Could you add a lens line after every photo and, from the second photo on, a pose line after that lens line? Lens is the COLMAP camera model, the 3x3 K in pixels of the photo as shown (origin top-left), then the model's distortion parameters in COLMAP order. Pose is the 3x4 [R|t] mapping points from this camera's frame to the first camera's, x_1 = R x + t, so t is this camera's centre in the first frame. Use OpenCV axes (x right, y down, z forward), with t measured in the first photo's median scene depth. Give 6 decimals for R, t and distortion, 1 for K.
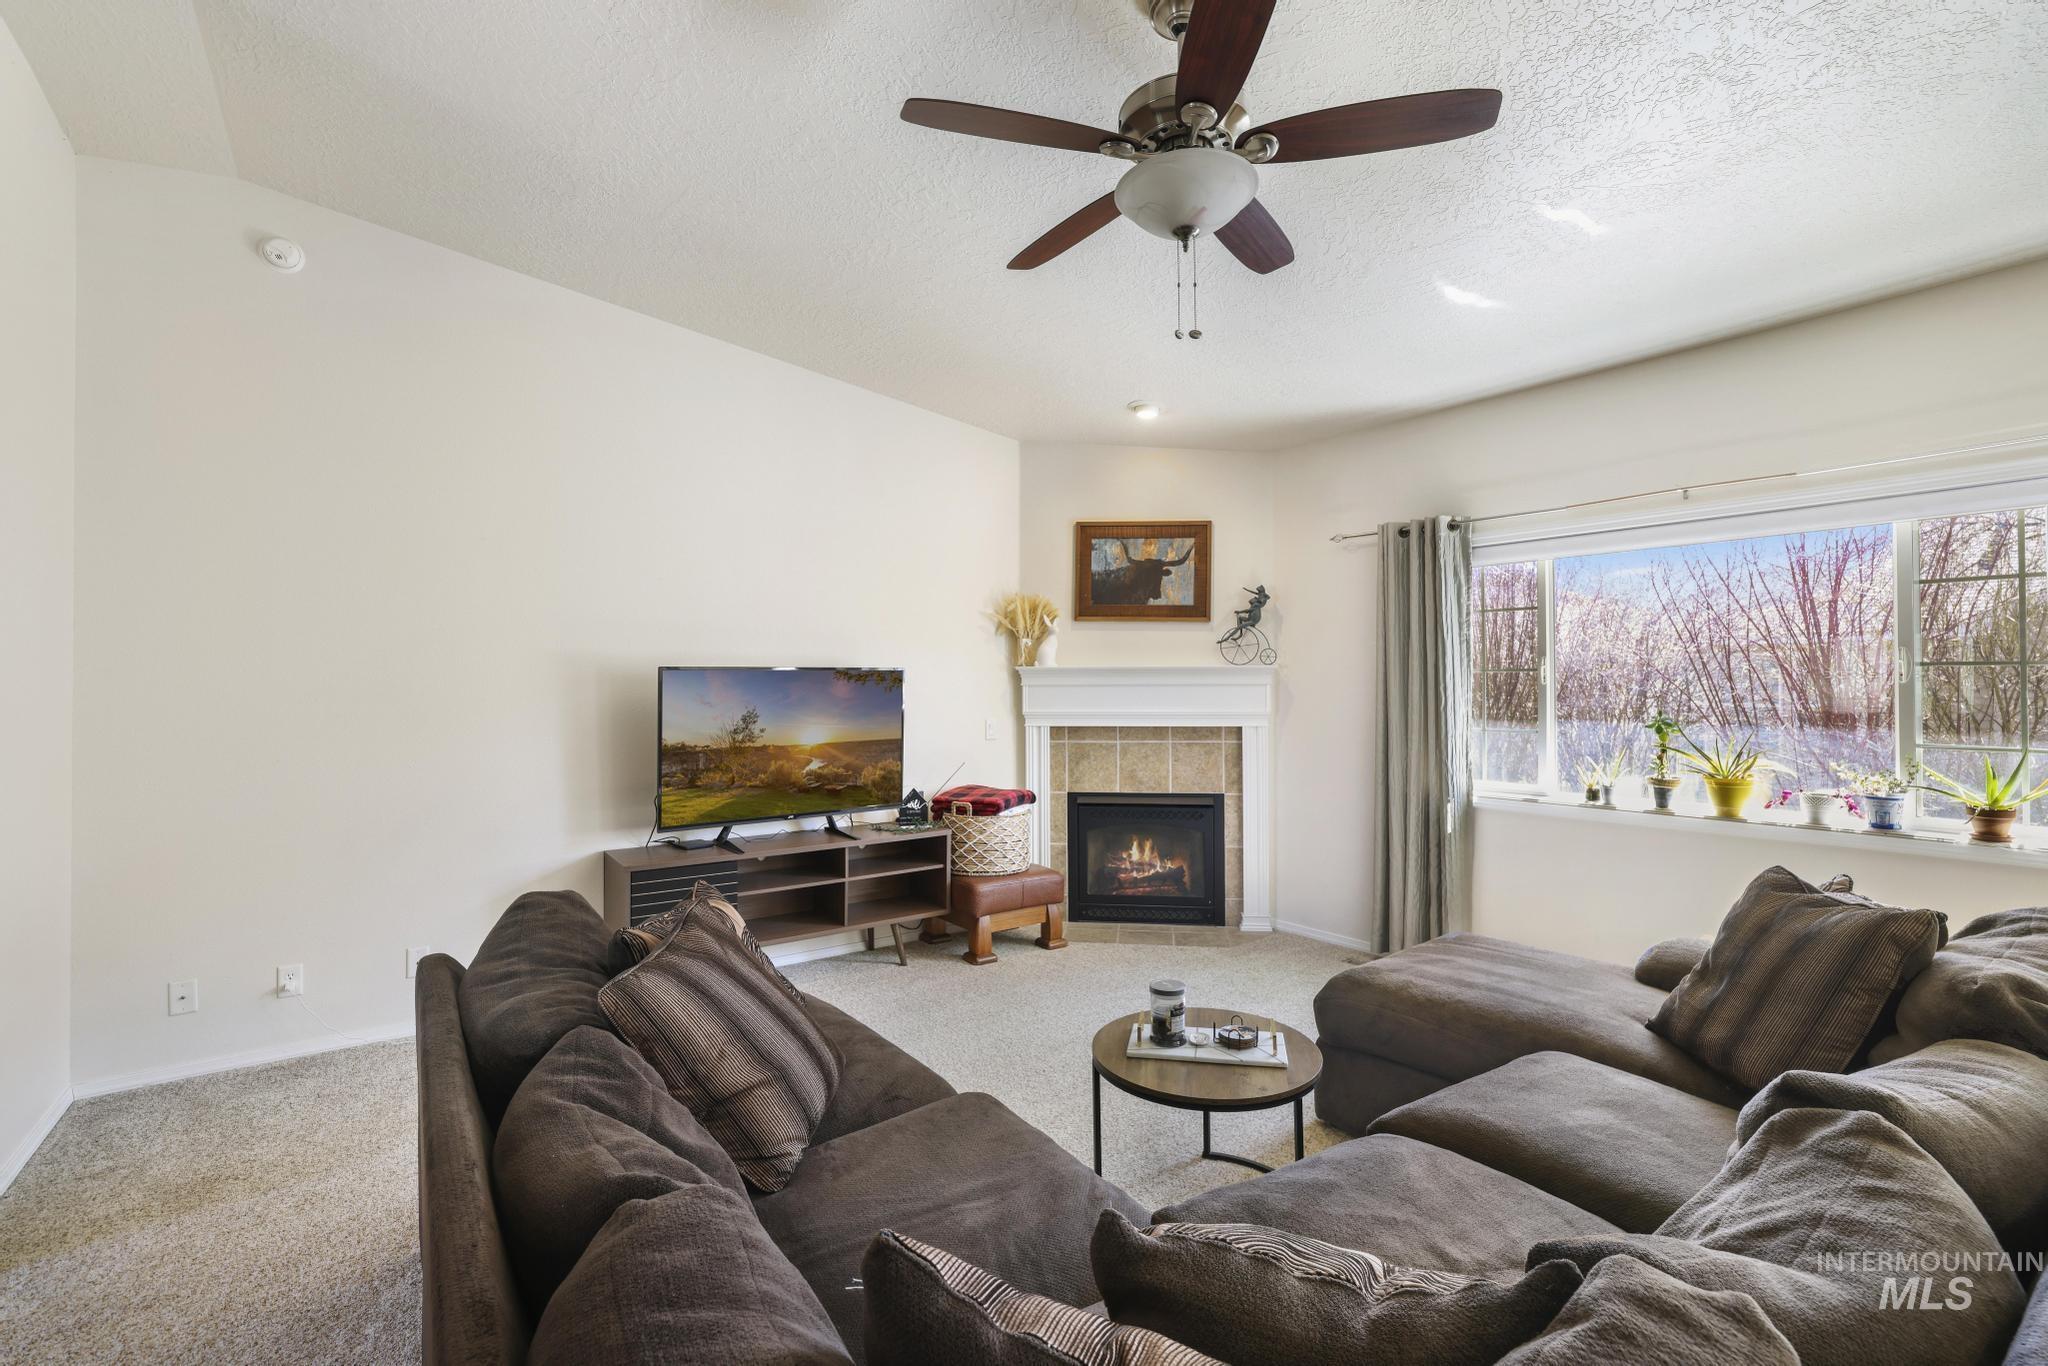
lens RADIAL K [[907.3, 0, 1017.5], [0, 907.3, 671.6], [0, 0, 1]] dist [-0.057924, 0.028911]
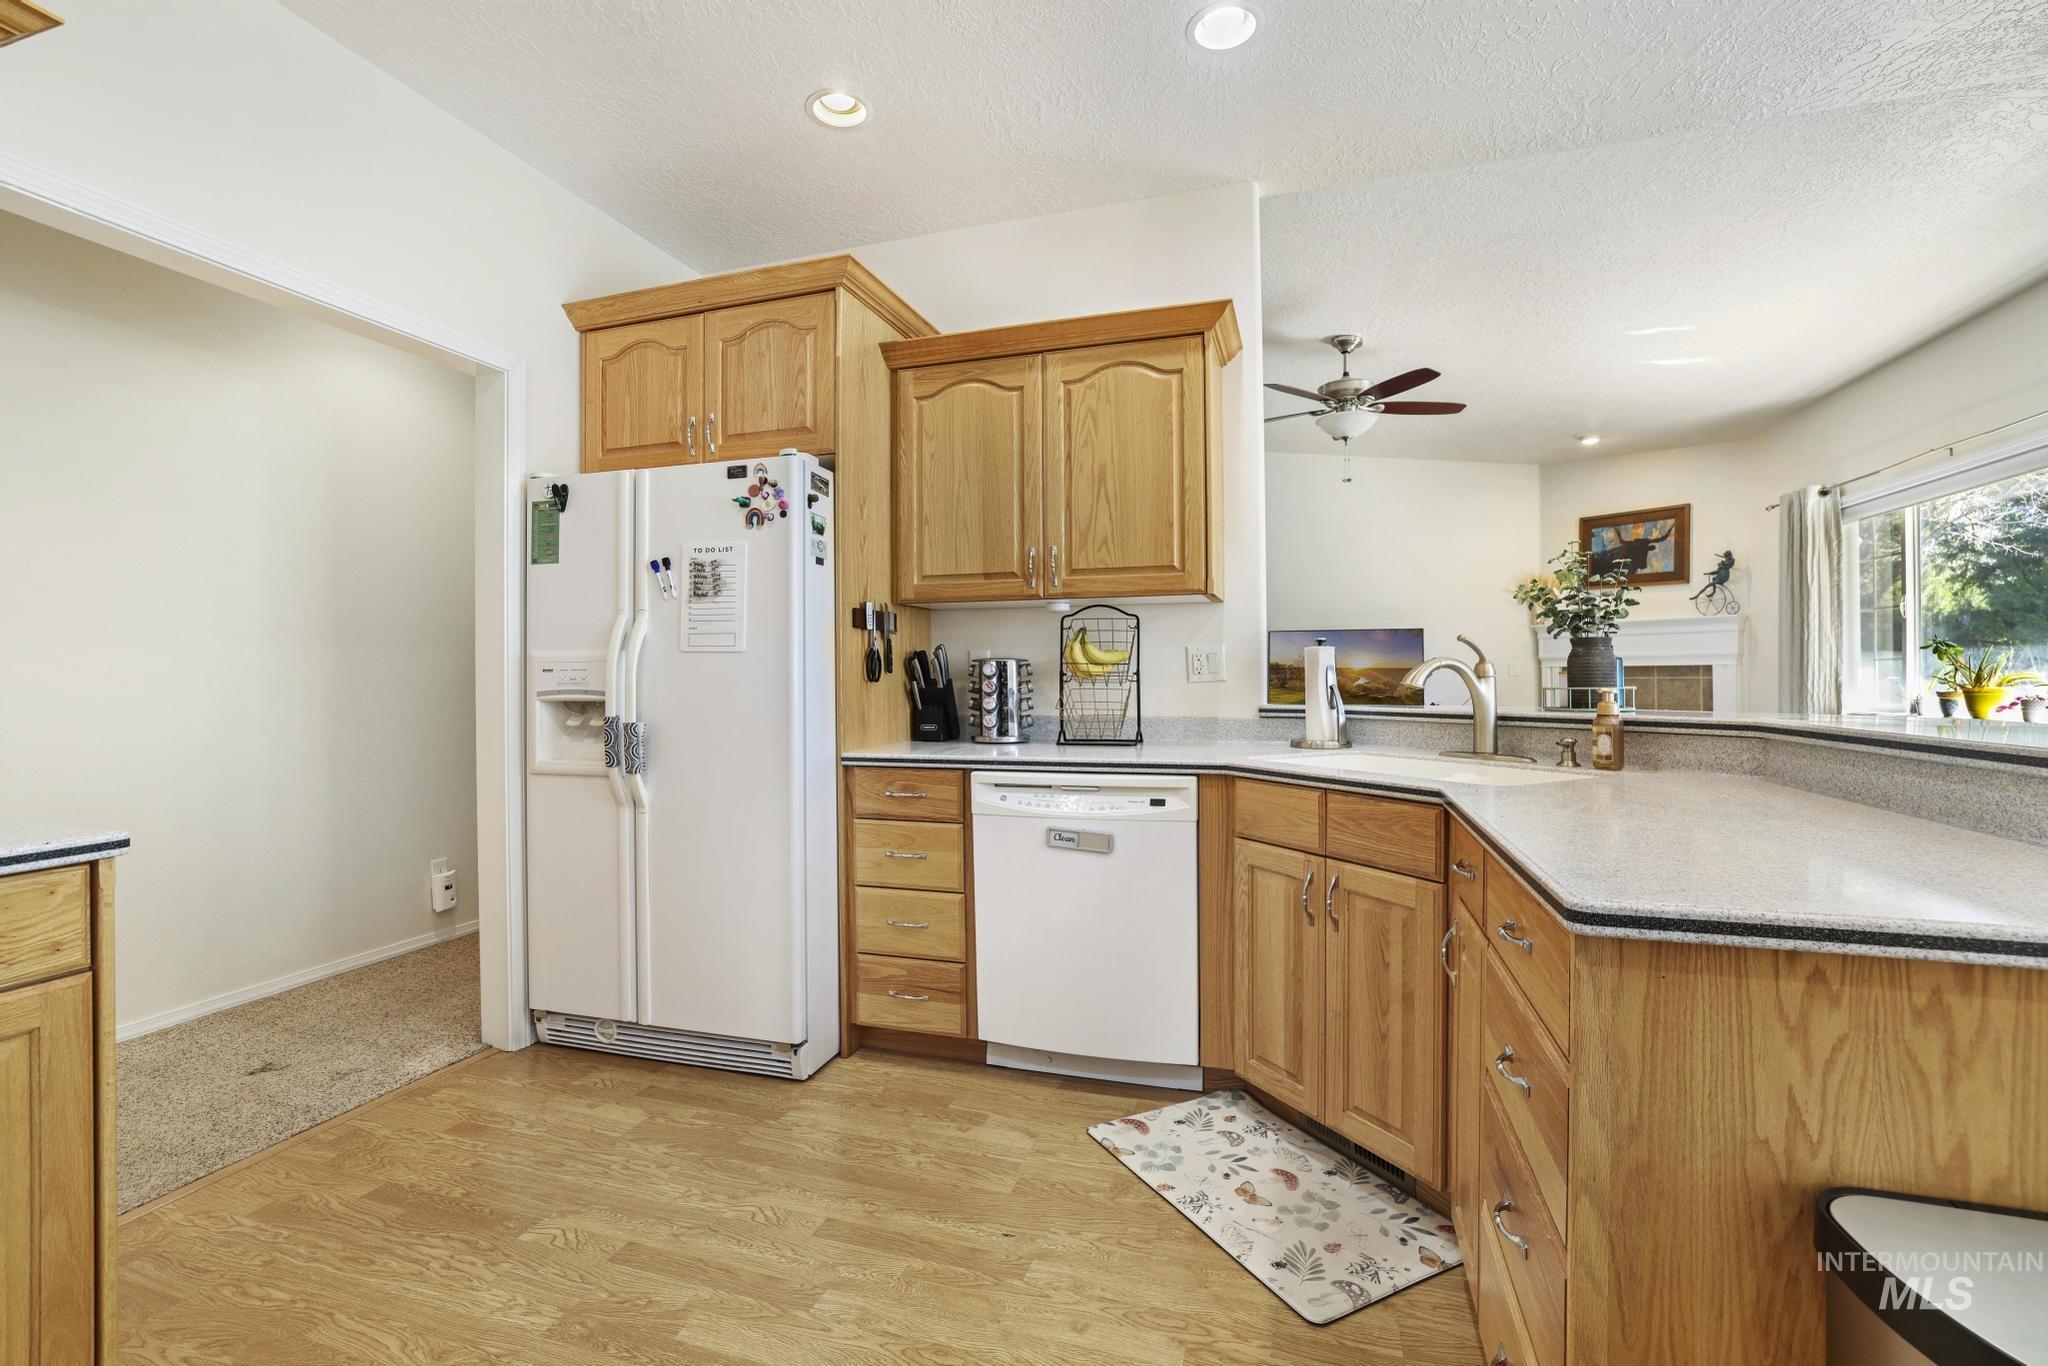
lens RADIAL K [[883.7, 0, 1043.1], [0, 883.7, 662.6], [0, 0, 1]] dist [0.001317, 0.000301]
pose [[0.622624, -0.008554, -0.782474, 0.685566], [0.008271, 0.999956, -0.004350, 0.060139], [0.782477, -0.003763, 0.622668, -0.533353]]
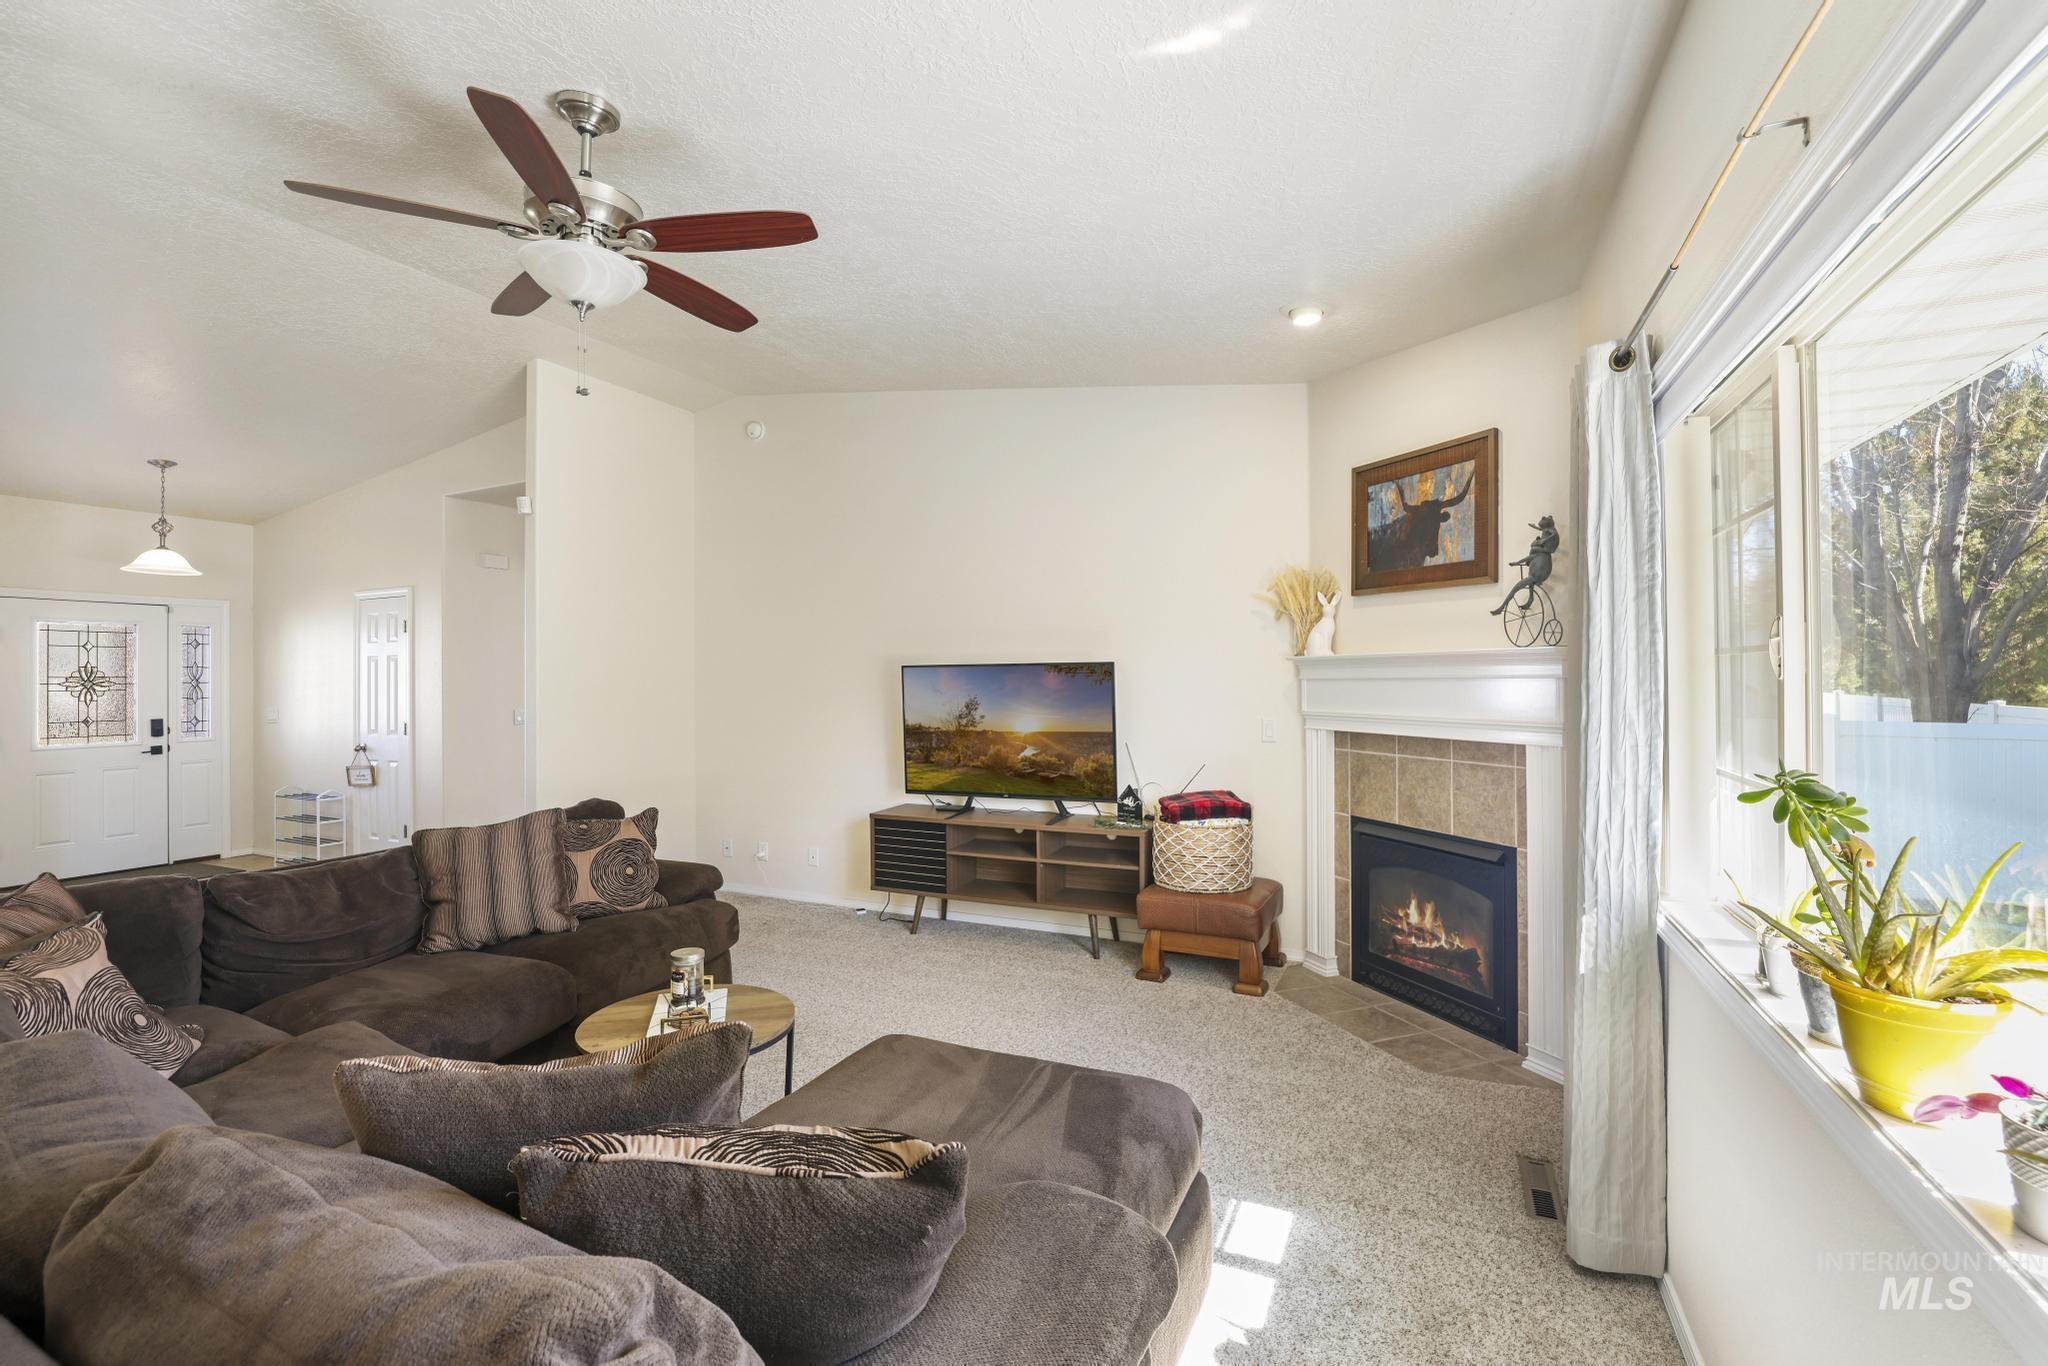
lens RADIAL K [[907.3, 0, 1017.5], [0, 907.3, 671.6], [0, 0, 1]] dist [-0.057924, 0.028911]
pose [[0.503732, -0.003737, -0.863852, 0.662294], [0.011200, 0.999935, 0.002205, 0.004595], [0.863787, -0.010786, 0.503741, 0.413037]]
